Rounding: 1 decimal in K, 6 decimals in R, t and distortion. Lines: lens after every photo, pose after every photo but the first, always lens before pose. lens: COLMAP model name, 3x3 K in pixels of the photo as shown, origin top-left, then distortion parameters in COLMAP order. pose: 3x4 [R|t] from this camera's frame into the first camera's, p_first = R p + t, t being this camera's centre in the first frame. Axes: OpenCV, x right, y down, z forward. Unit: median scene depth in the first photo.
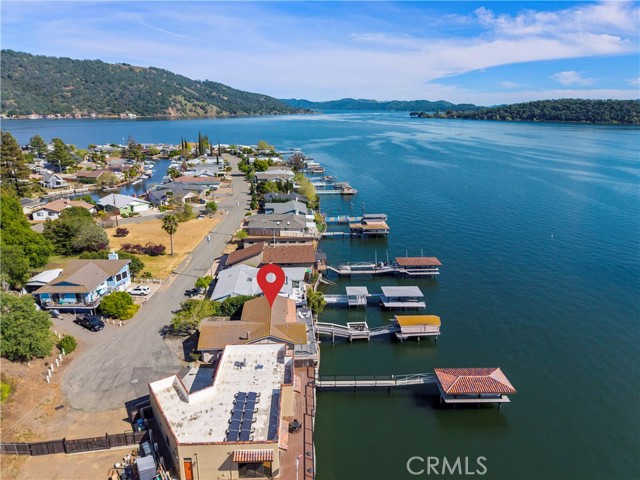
lens RADIAL K [[430.0, 0, 320.0], [0, 430.0, 240.0], [0, 0, 1]] dist [0.026173, -0.019412]
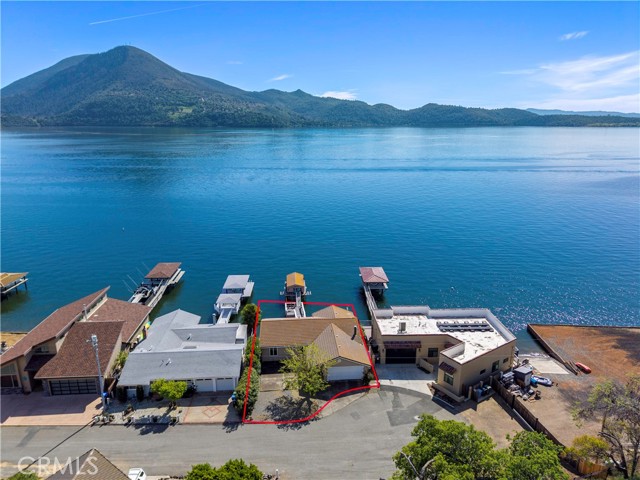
lens RADIAL K [[431.0, 0, 322.8], [0, 431.0, 236.1], [0, 0, 1]] dist [0.024511, -0.027552]
pose [[-0.004875, -0.262218, 0.964996, -0.058579], [0.291618, 0.922690, 0.252196, -0.013689], [-0.956522, 0.282640, 0.071969, 0.051674]]
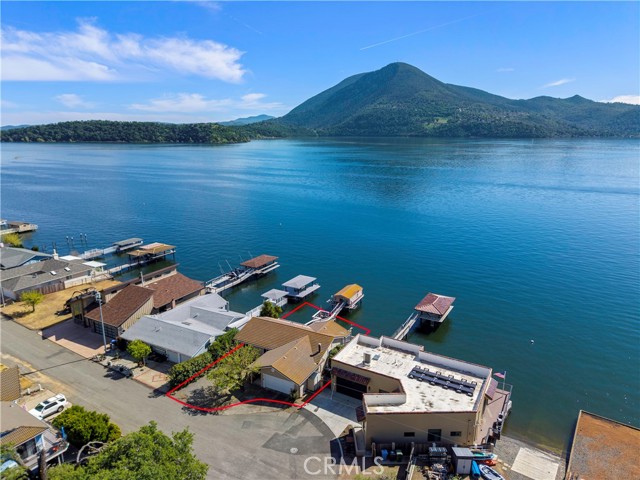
lens RADIAL K [[431.0, 0, 322.8], [0, 431.0, 236.1], [0, 0, 1]] dist [0.024511, -0.027552]
pose [[0.535946, -0.203981, 0.819240, -0.048946], [0.248813, 0.965437, 0.077609, -0.004802], [-0.806755, 0.162243, 0.568175, 0.022876]]
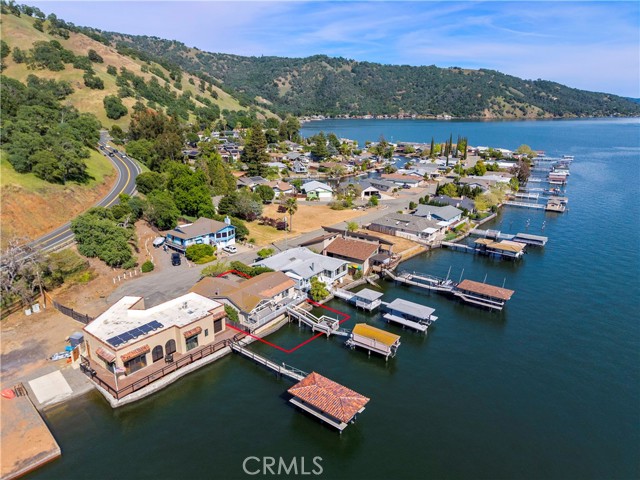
lens RADIAL K [[431.0, 0, 320.0], [0, 431.0, 240.0], [0, 0, 1]] dist [0.037750, -0.042248]
pose [[0.759750, 0.190925, -0.621552, 0.043777], [-0.193577, 0.978989, 0.064104, -0.003336], [0.620732, 0.071616, 0.780745, 0.011291]]
